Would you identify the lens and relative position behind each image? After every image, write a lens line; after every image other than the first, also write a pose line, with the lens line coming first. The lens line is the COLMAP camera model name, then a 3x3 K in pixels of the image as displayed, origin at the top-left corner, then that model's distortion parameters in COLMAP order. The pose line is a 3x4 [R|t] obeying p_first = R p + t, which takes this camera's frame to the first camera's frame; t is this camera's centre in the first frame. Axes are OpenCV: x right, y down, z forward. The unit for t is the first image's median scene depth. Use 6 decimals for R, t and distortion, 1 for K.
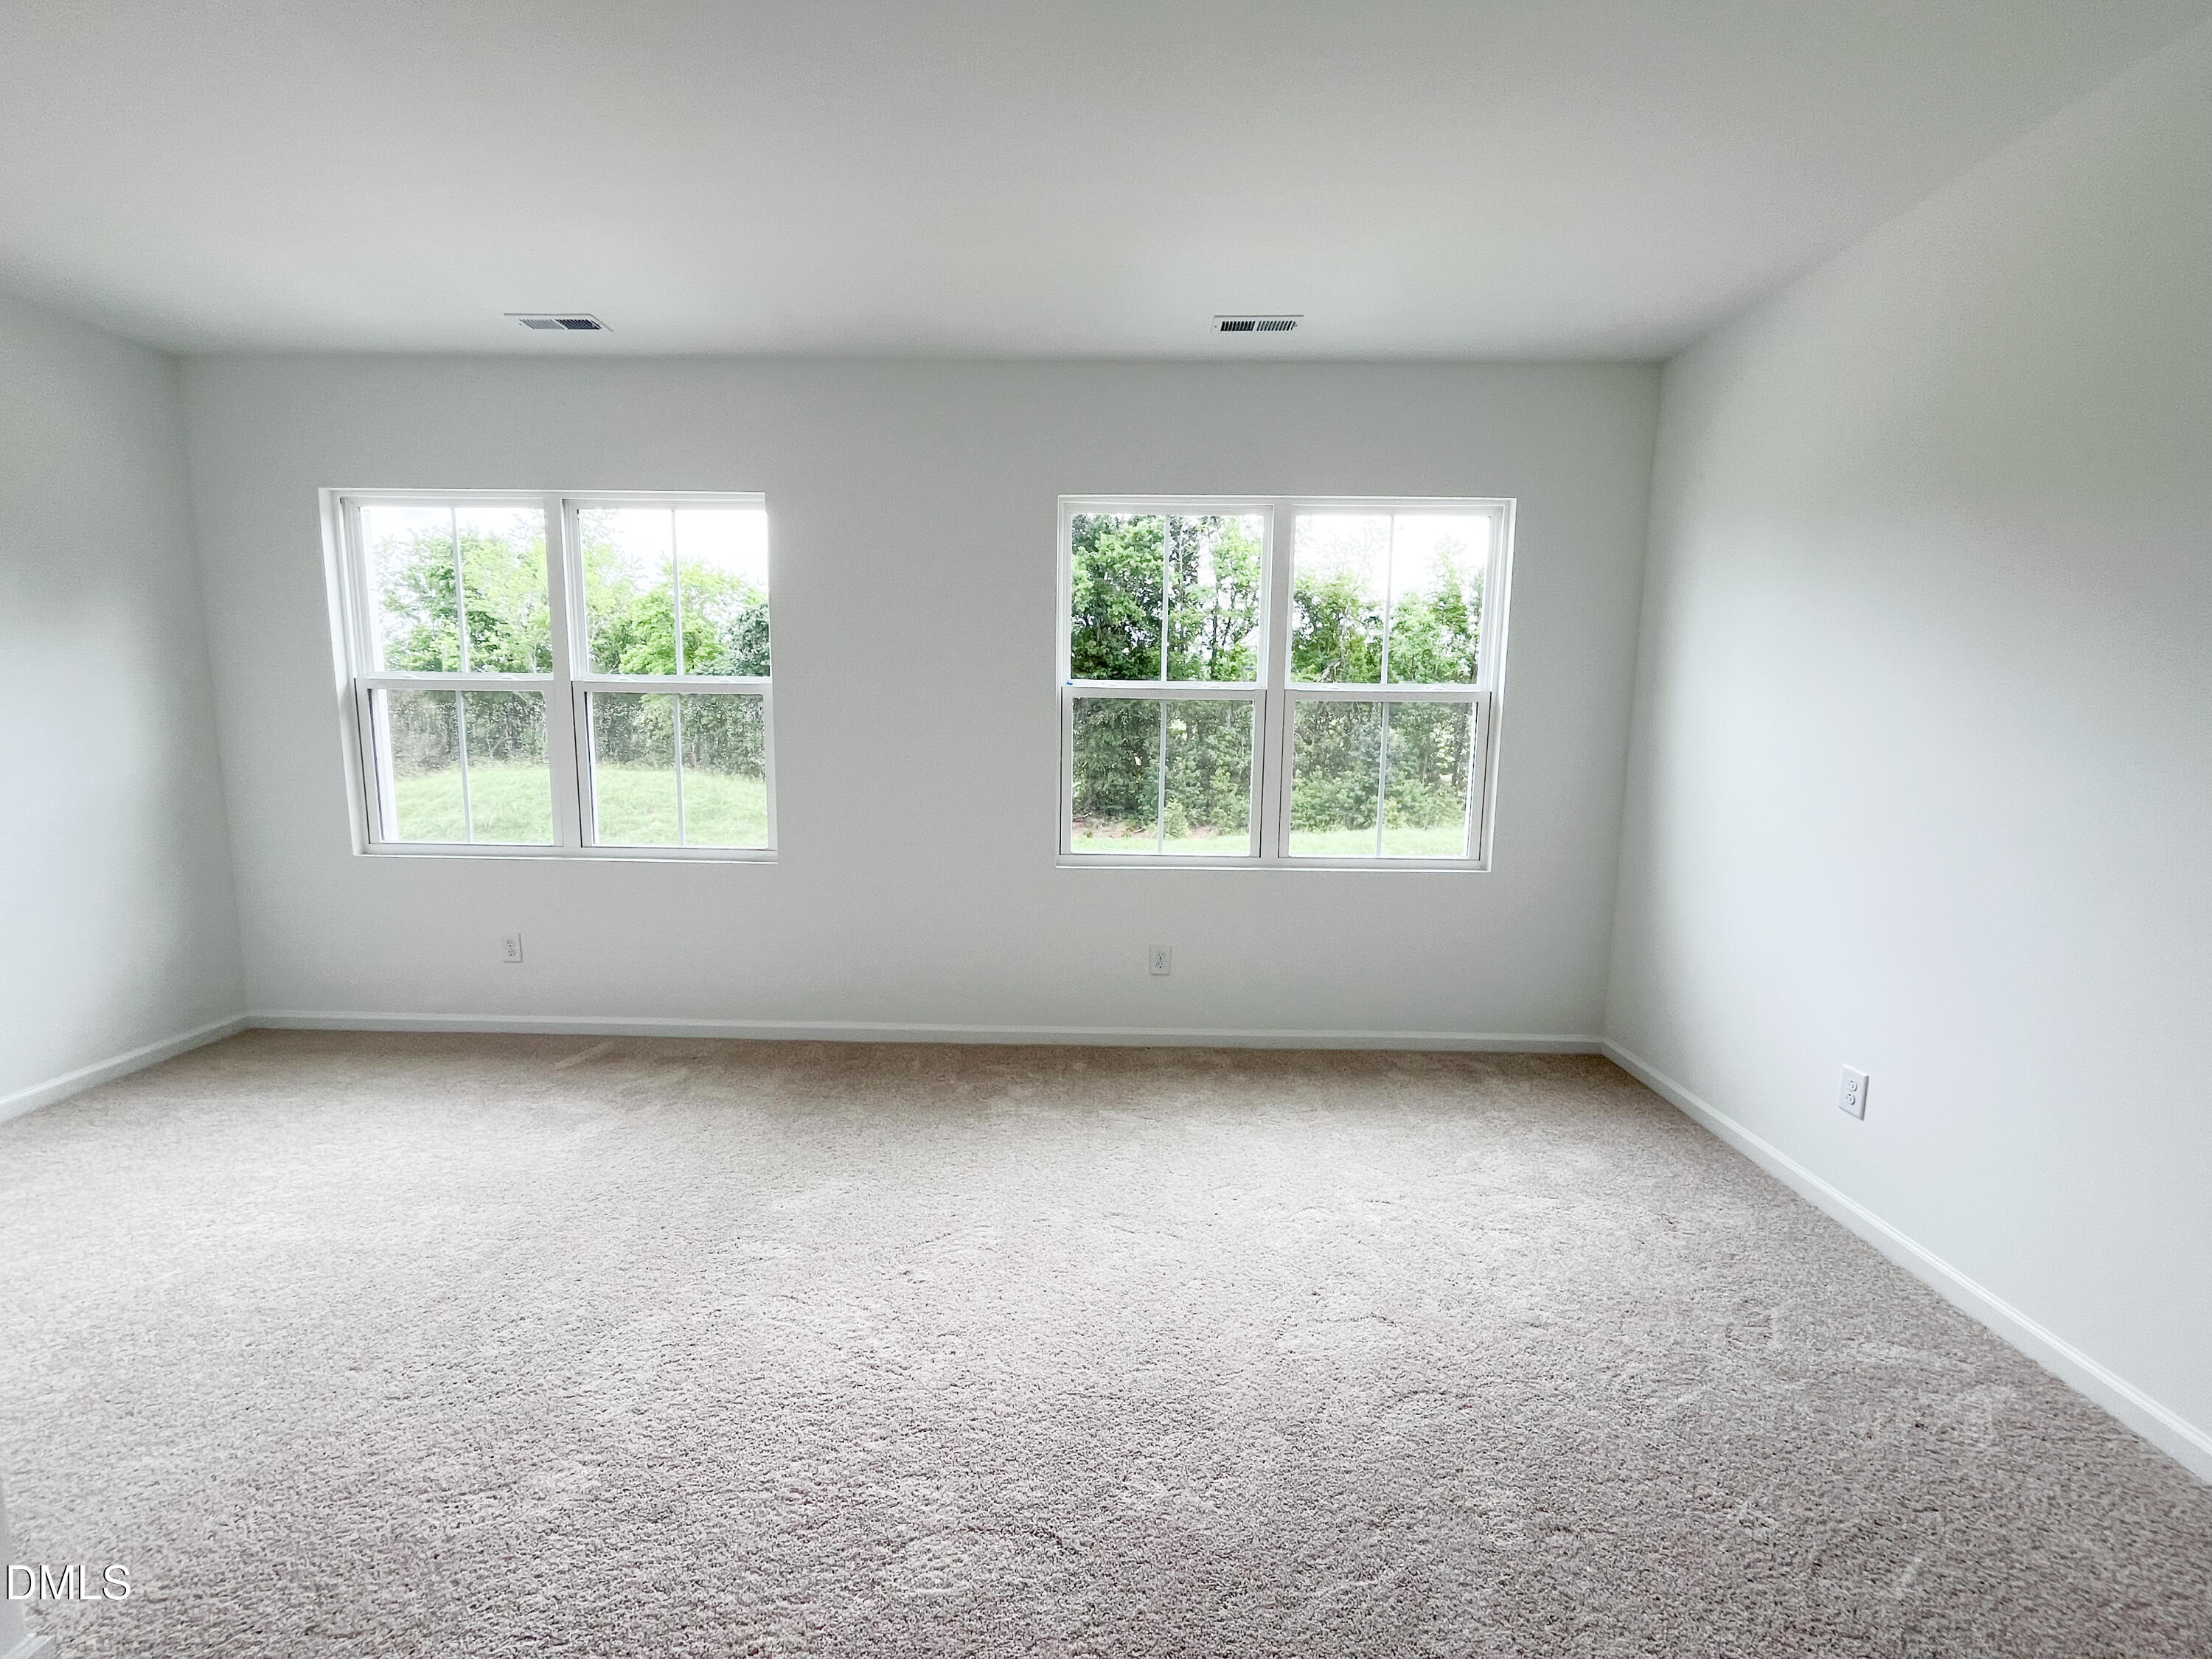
lens RADIAL K [[962.0, 0, 1106.0], [0, 962.0, 829.5], [0, 0, 1]] dist [0.002311, -0.000386]
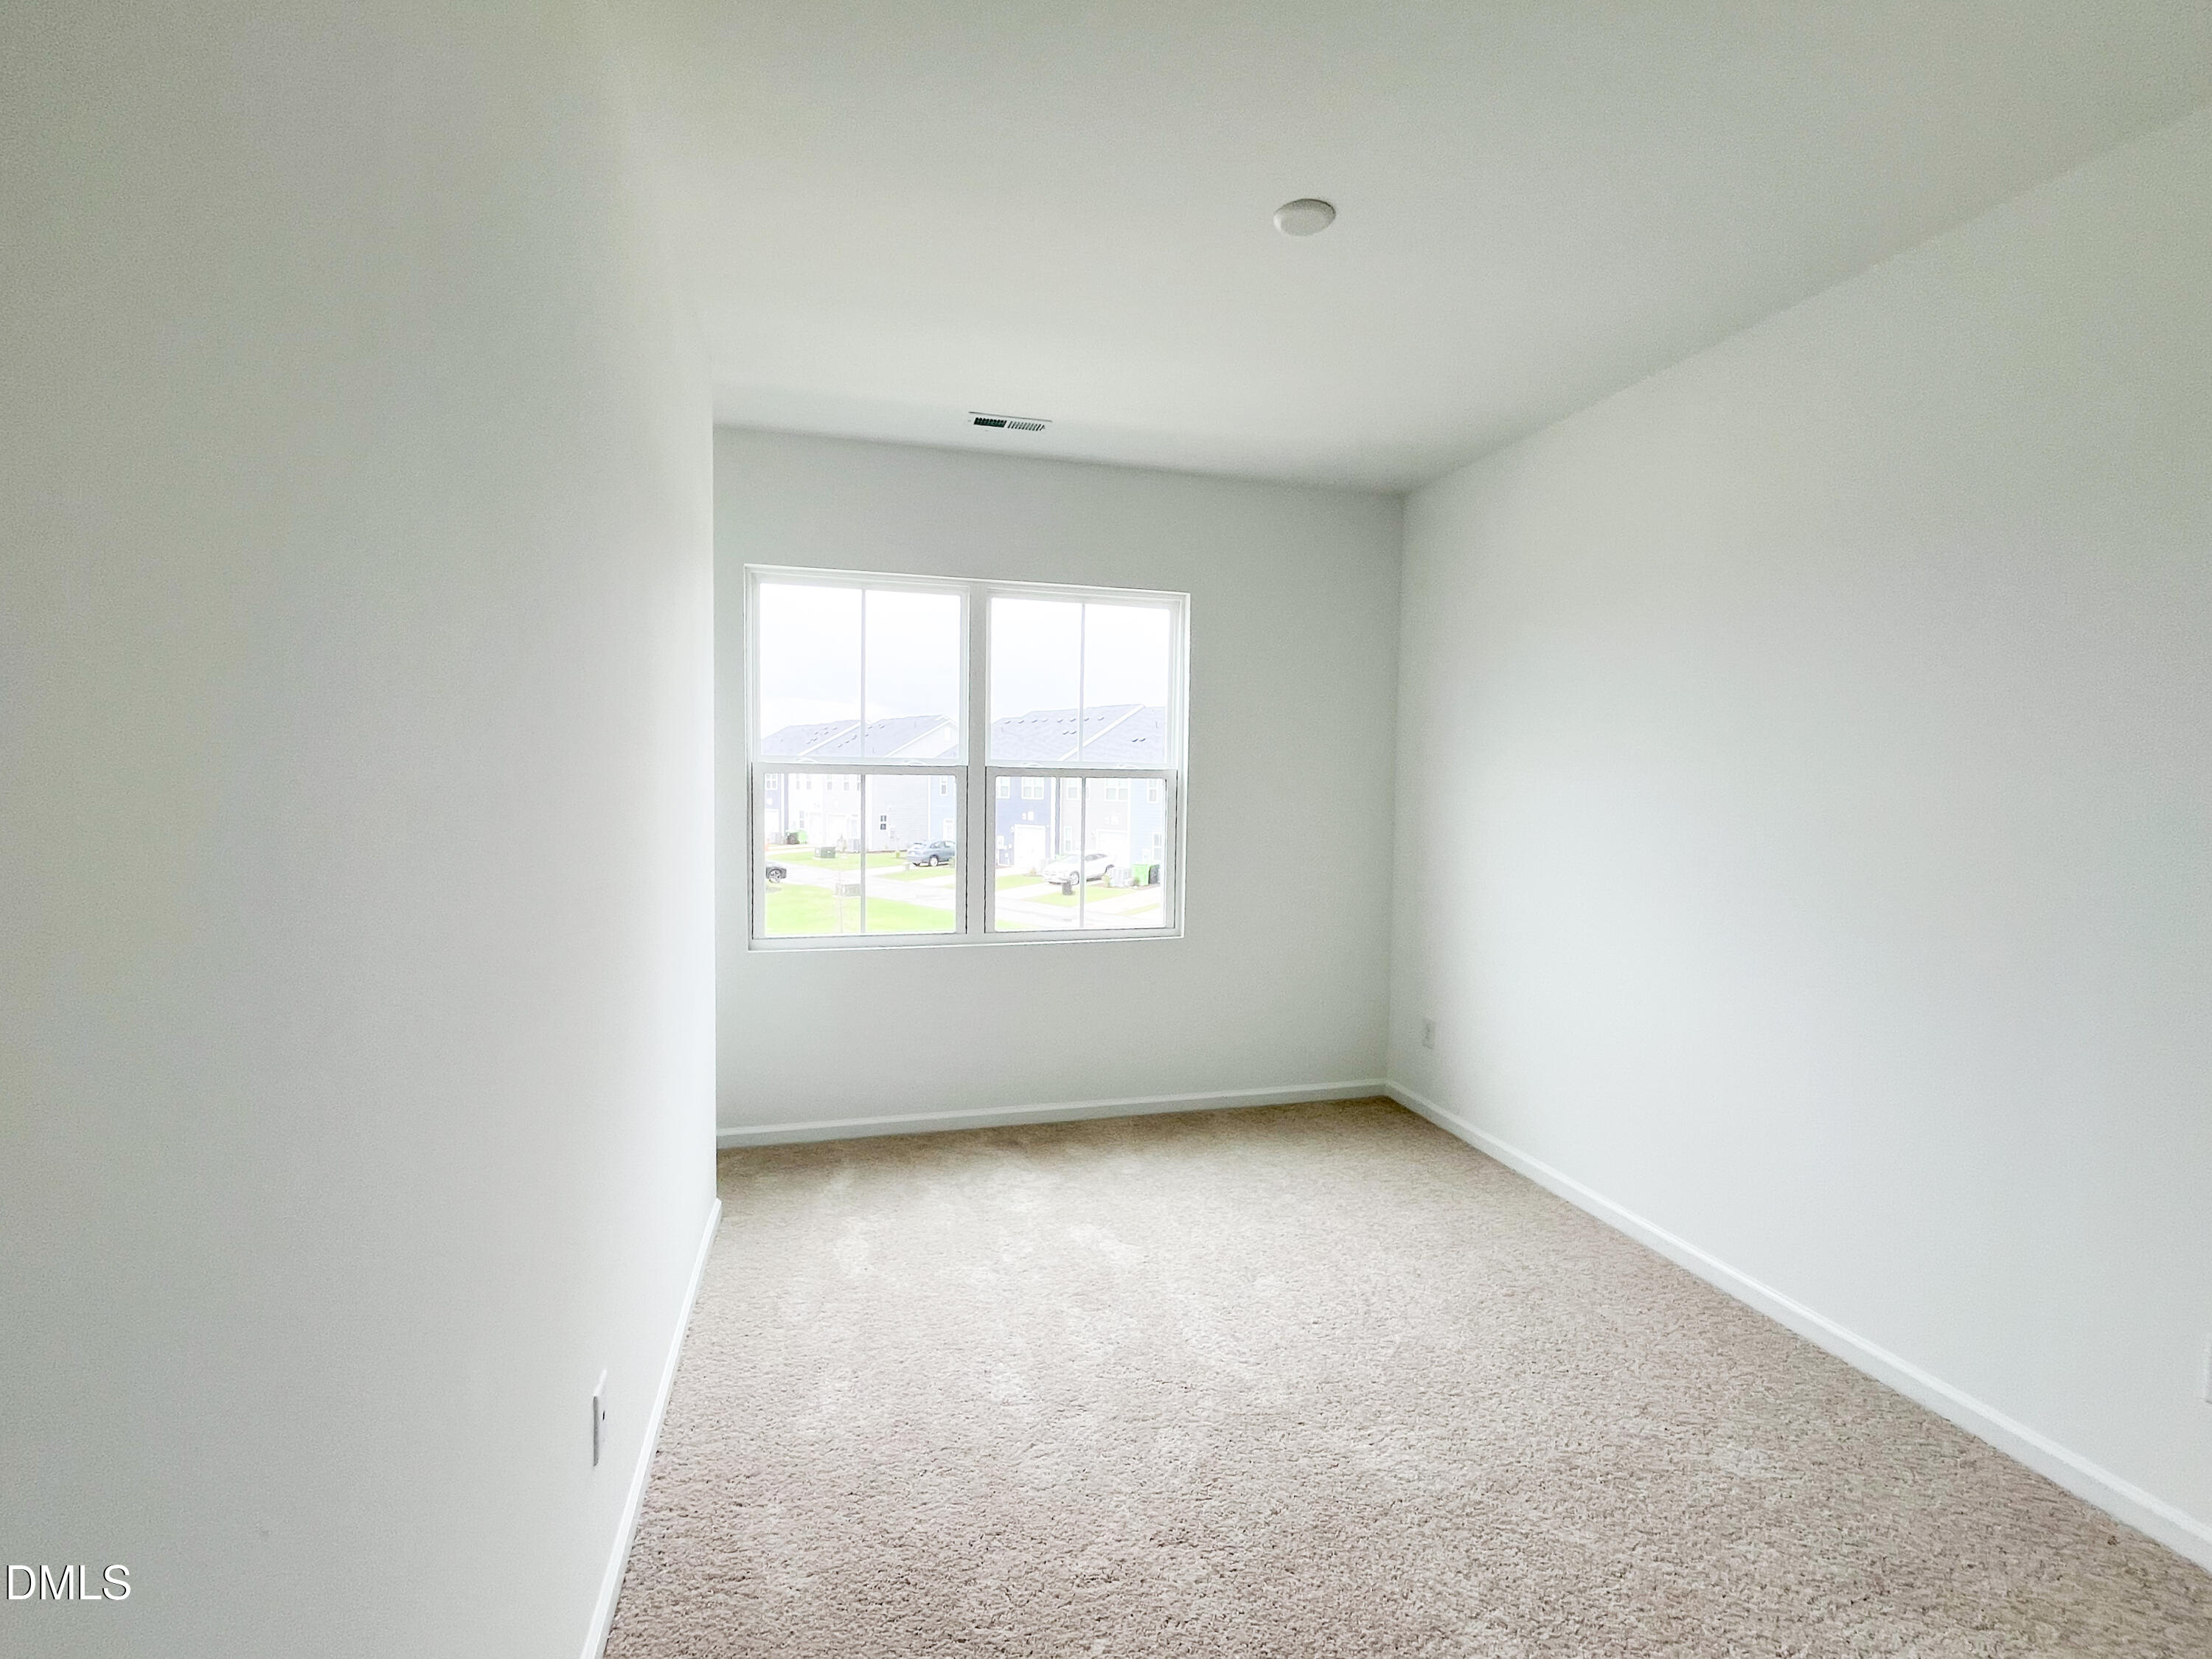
lens RADIAL K [[962.0, 0, 1106.0], [0, 962.0, 829.5], [0, 0, 1]] dist [0.002311, -0.000386]
pose [[0.957670, -0.009674, 0.287707, -0.709311], [0.032308, 0.996733, -0.074028, -0.010614], [-0.286051, 0.080189, 0.954853, 0.017576]]
